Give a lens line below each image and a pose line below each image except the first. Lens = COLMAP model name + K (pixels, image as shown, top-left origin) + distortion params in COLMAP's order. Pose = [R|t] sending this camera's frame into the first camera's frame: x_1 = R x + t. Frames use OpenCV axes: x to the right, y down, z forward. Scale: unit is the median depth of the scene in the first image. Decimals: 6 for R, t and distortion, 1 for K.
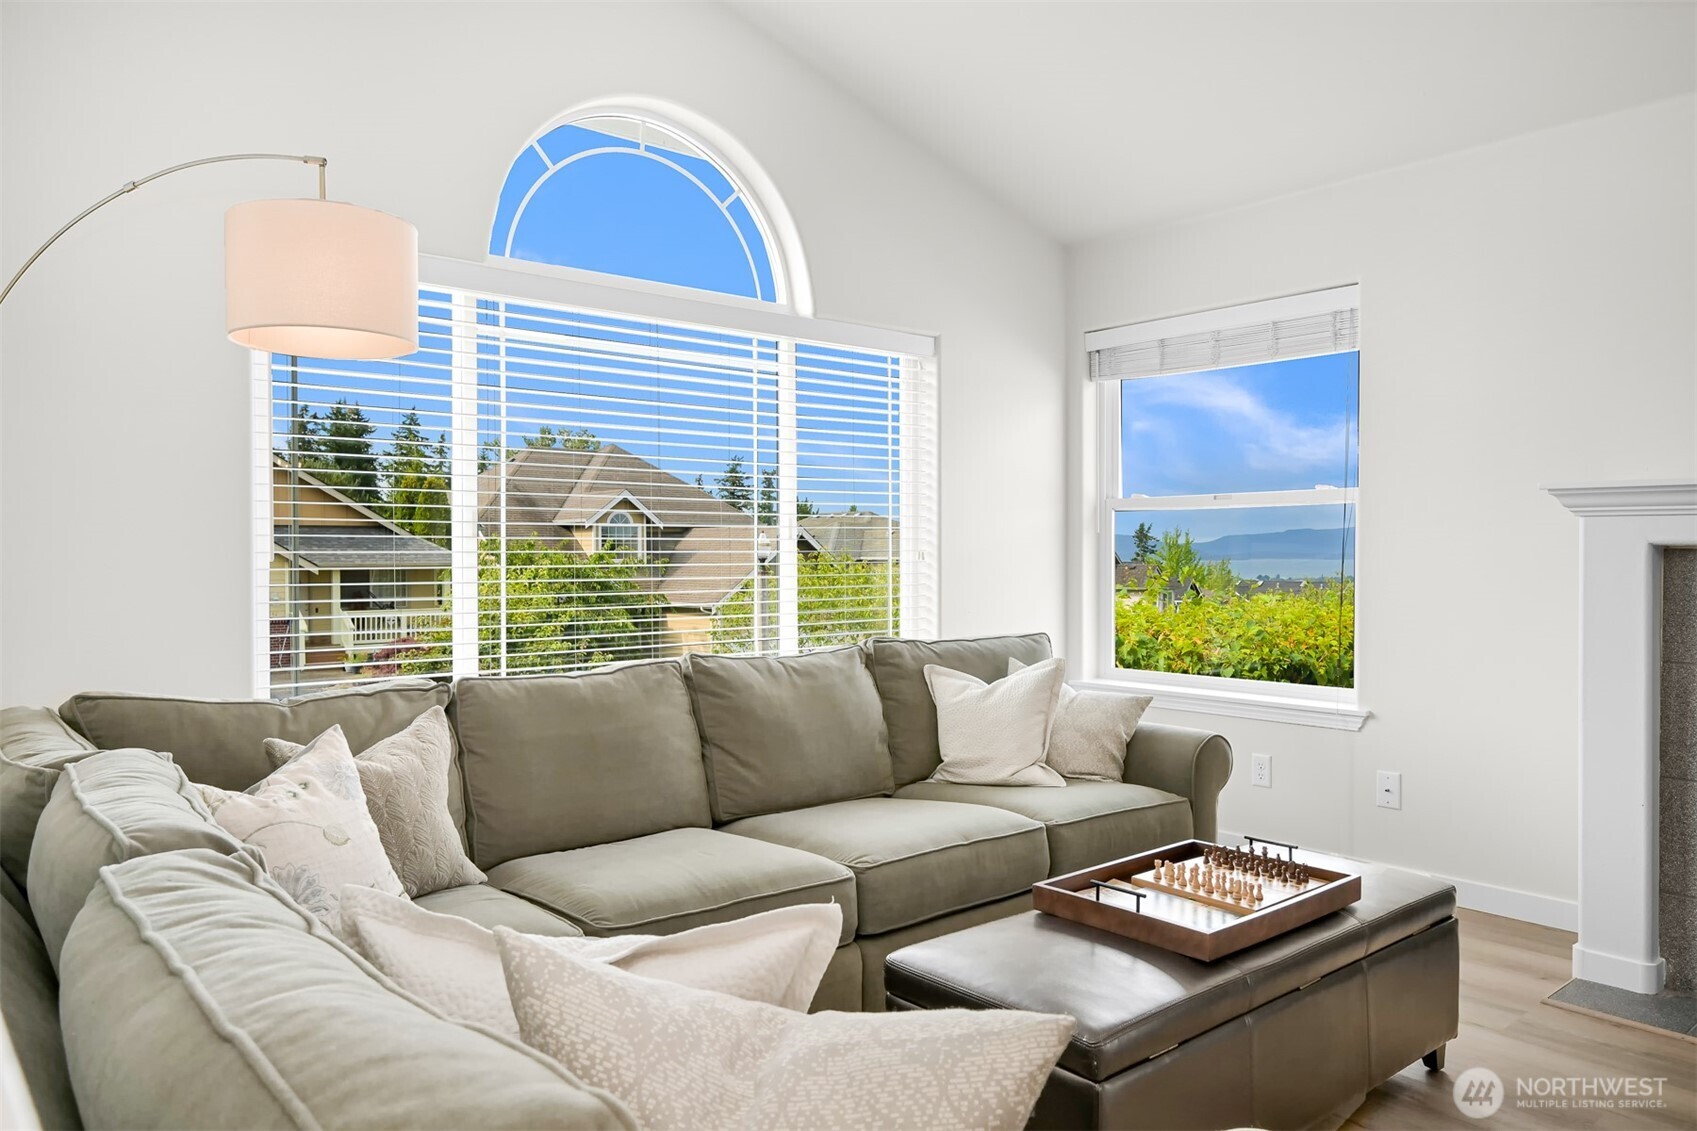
lens RADIAL K [[1156.1, 0, 853.5], [0, 1156.1, 567.1], [0, 0, 1]] dist [0.011969, 0.002649]
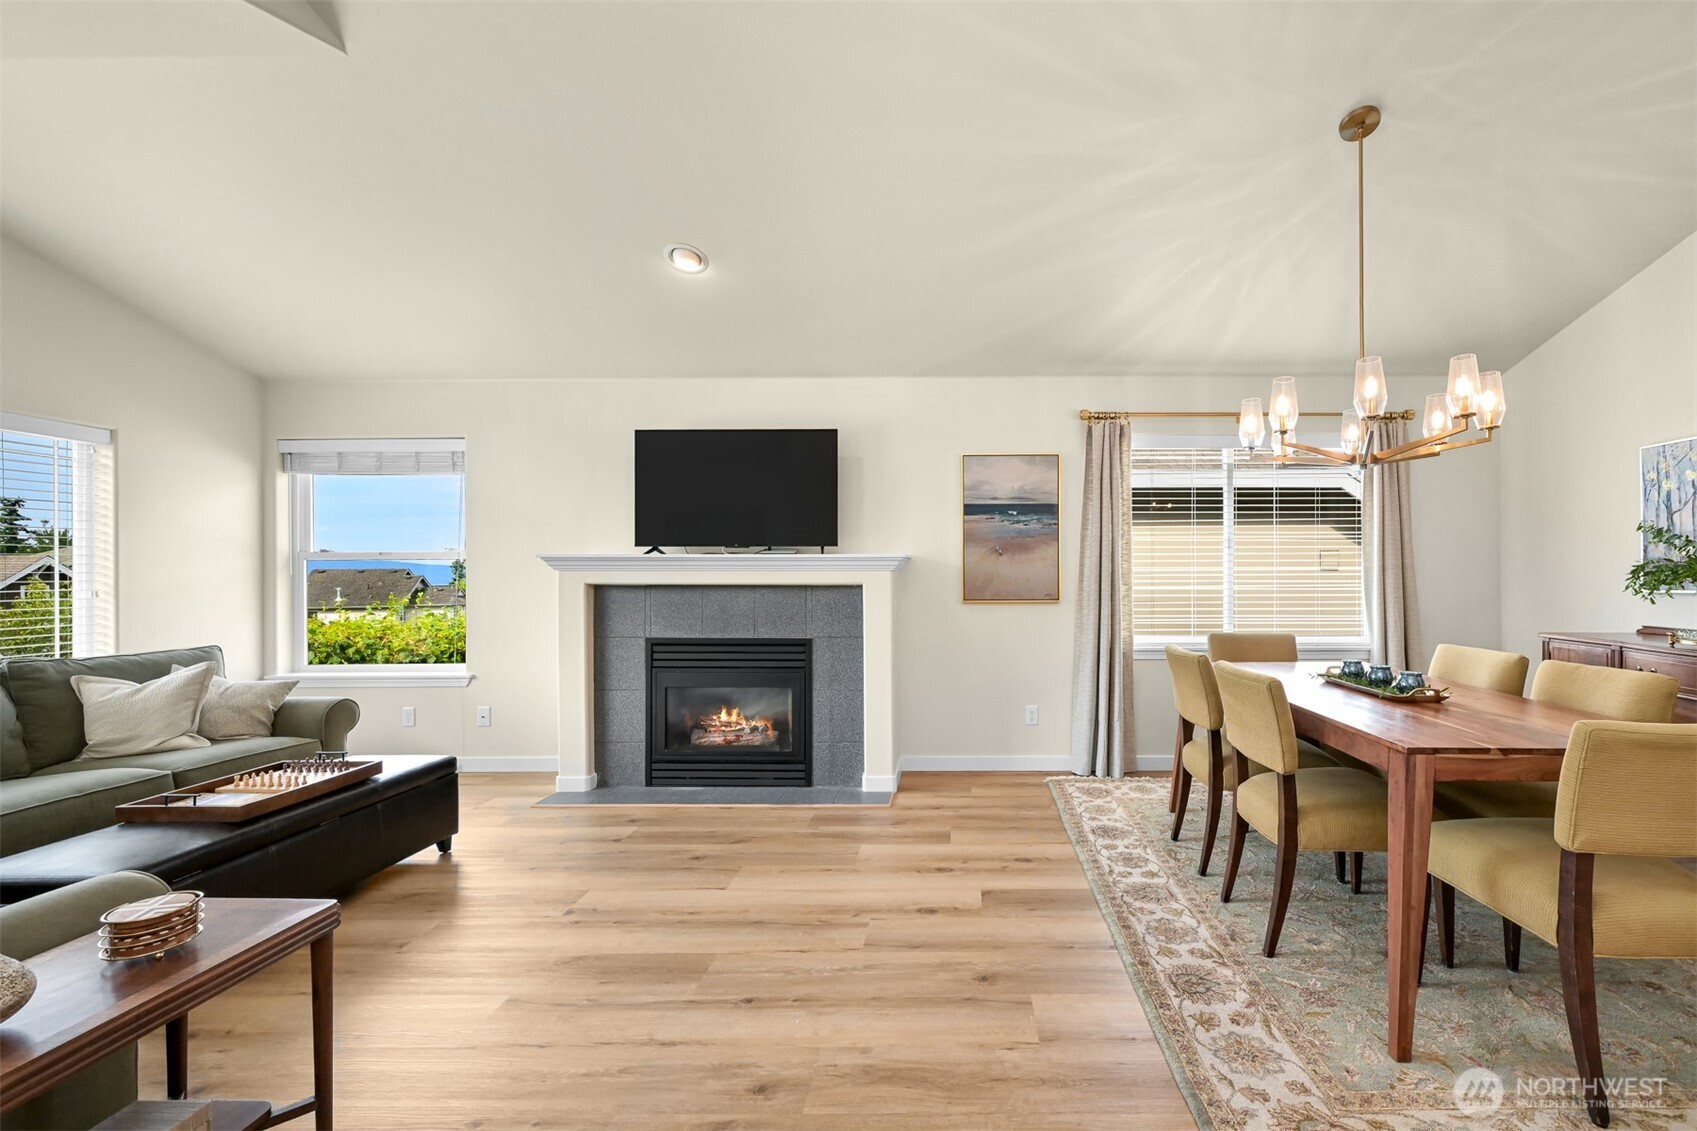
lens RADIAL K [[711.4, 0, 955.7], [0, 711.4, 574.2], [0, 0, 1]] dist [0.002195, -0.000149]
pose [[0.661976, -0.001936, 0.749523, 0.121620], [0.014500, 0.999843, -0.010223, -0.011820], [-0.749385, 0.017635, 0.661900, -0.338412]]
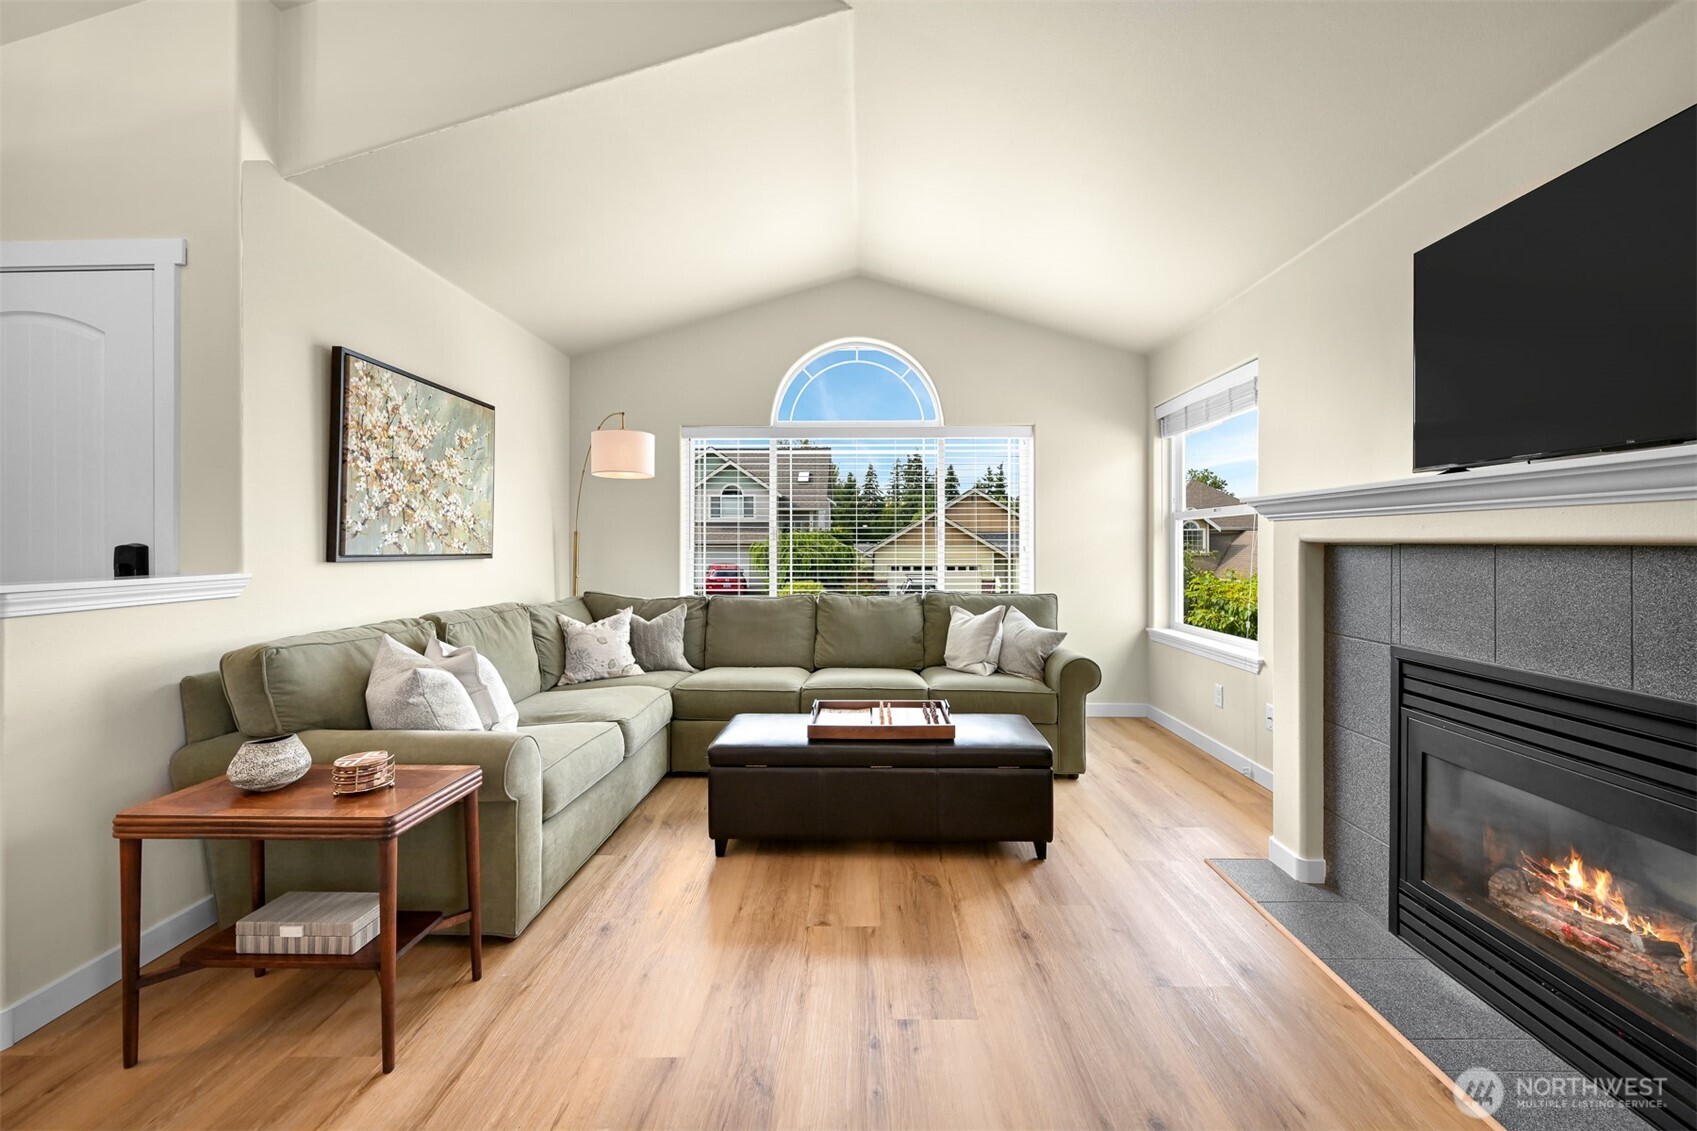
lens RADIAL K [[667.2, 0, 852.6], [0, 667.2, 544.4], [0, 0, 1]] dist [0.000432, 0.000895]
pose [[0.745045, 0.000011, -0.667015, 0.676948], [-0.009500, 0.999899, -0.010596, -0.003249], [0.666947, 0.014231, 0.744969, 0.070695]]
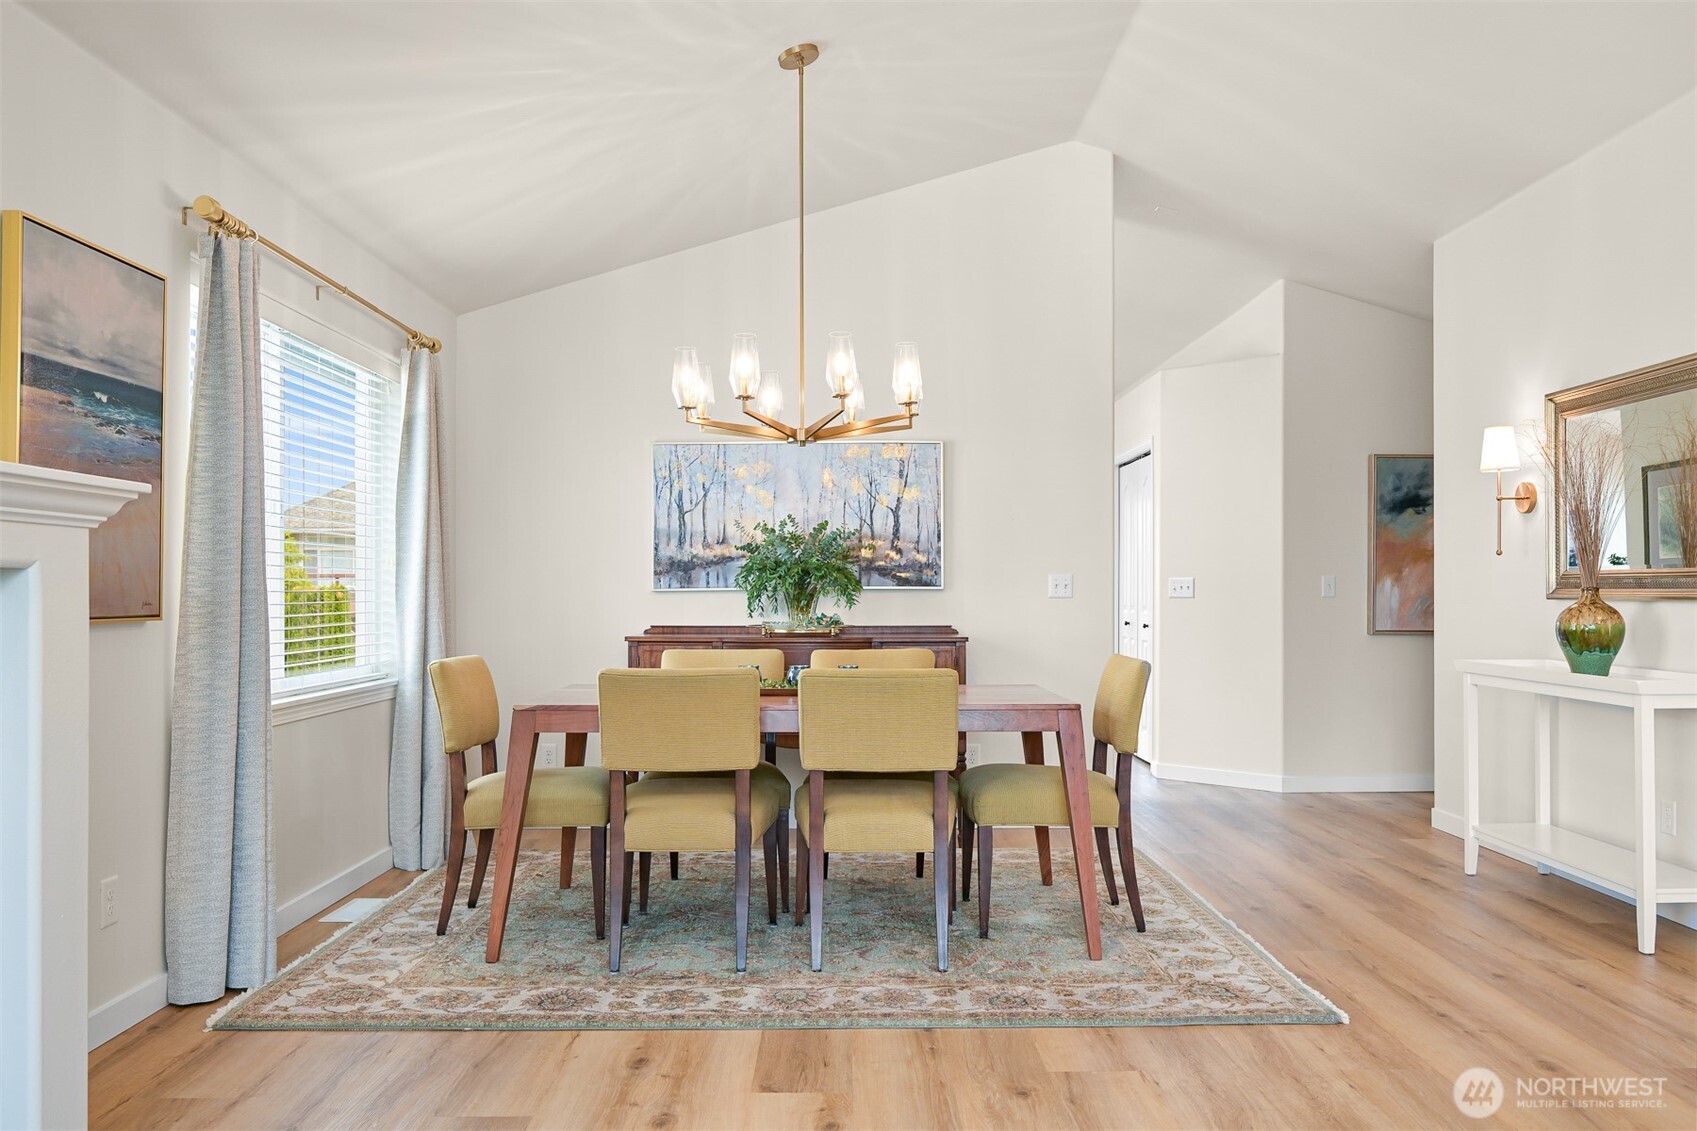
lens RADIAL K [[1302.6, 0, 864.5], [0, 1302.6, 579.4], [0, 0, 1]] dist [-0.005339, -0.009280]
pose [[-0.766480, 0.007073, 0.642230, 0.138662], [0.011452, 0.999931, 0.002655, -0.000680], [-0.642166, 0.009390, -0.766508, 0.726249]]
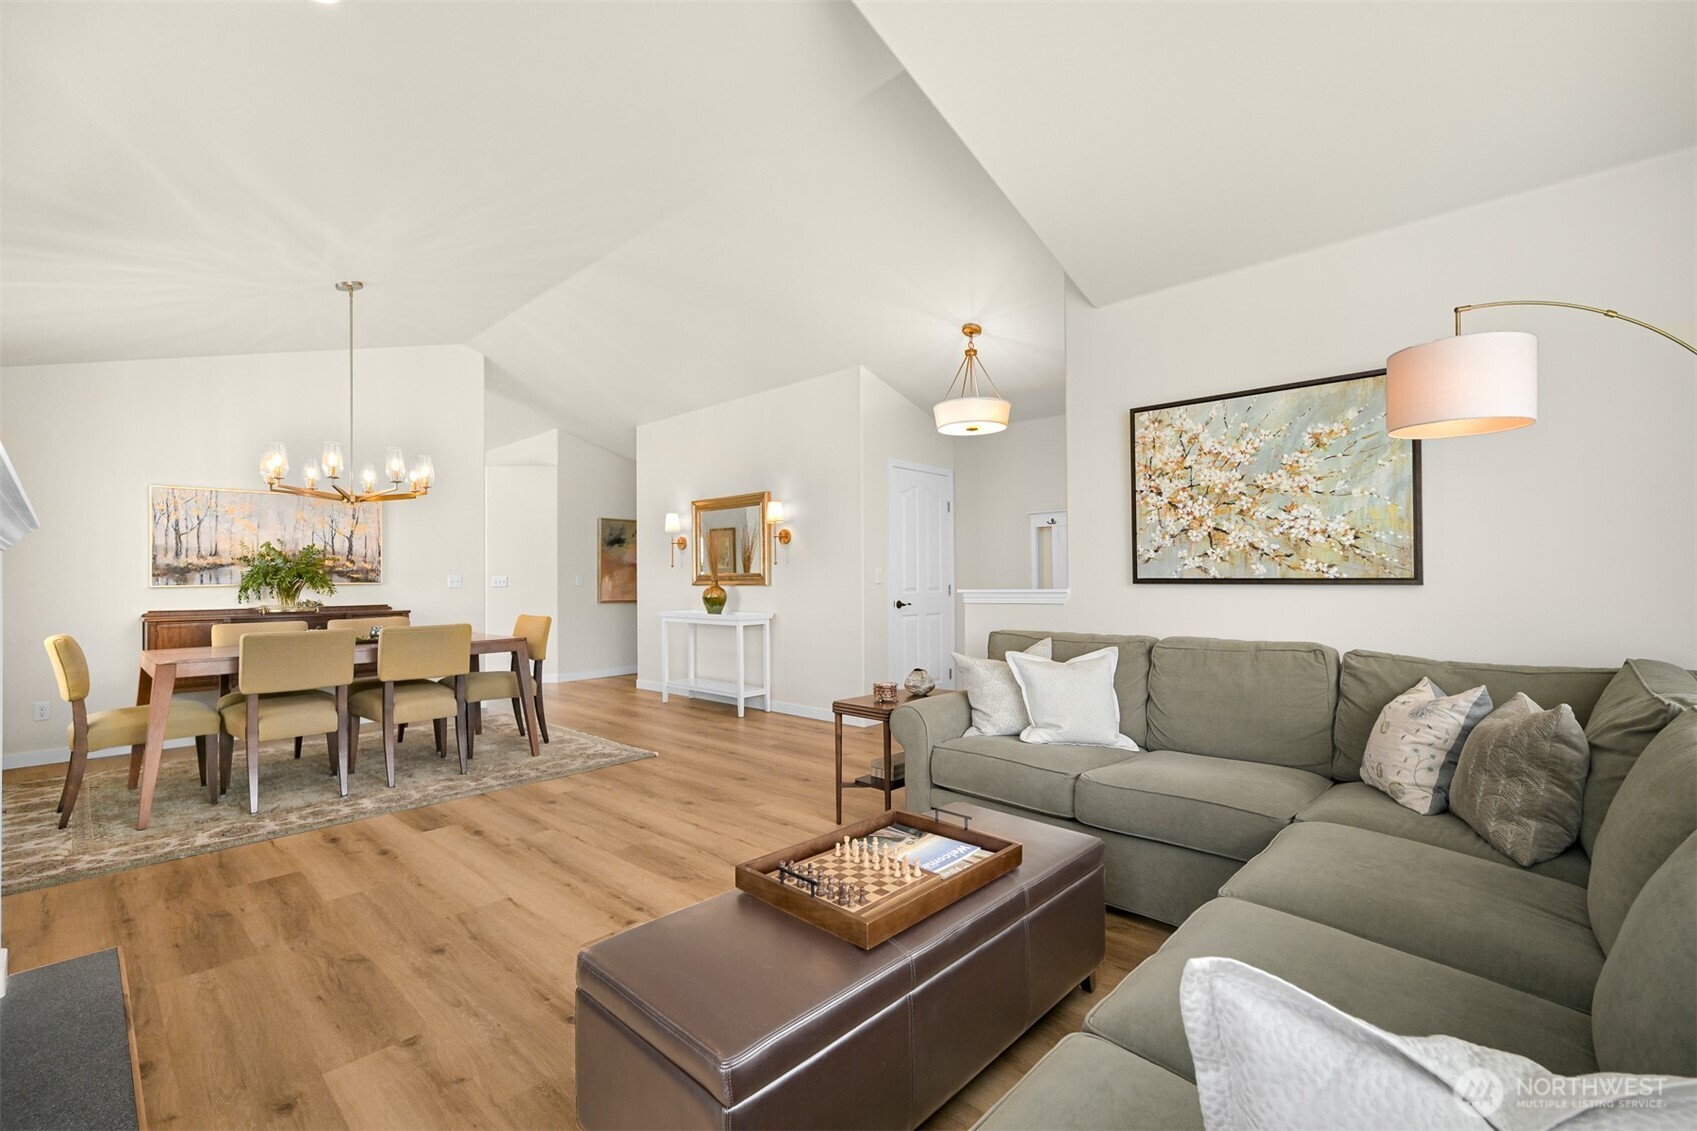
lens RADIAL K [[719.9, 0, 860.9], [0, 719.9, 565.2], [0, 0, 1]] dist [-0.002737, 0.001161]
pose [[-0.992717, 0.008217, -0.120185, 0.266748], [0.008628, 0.999959, -0.002905, -0.011071], [0.120157, -0.003921, -0.992747, 1.123876]]
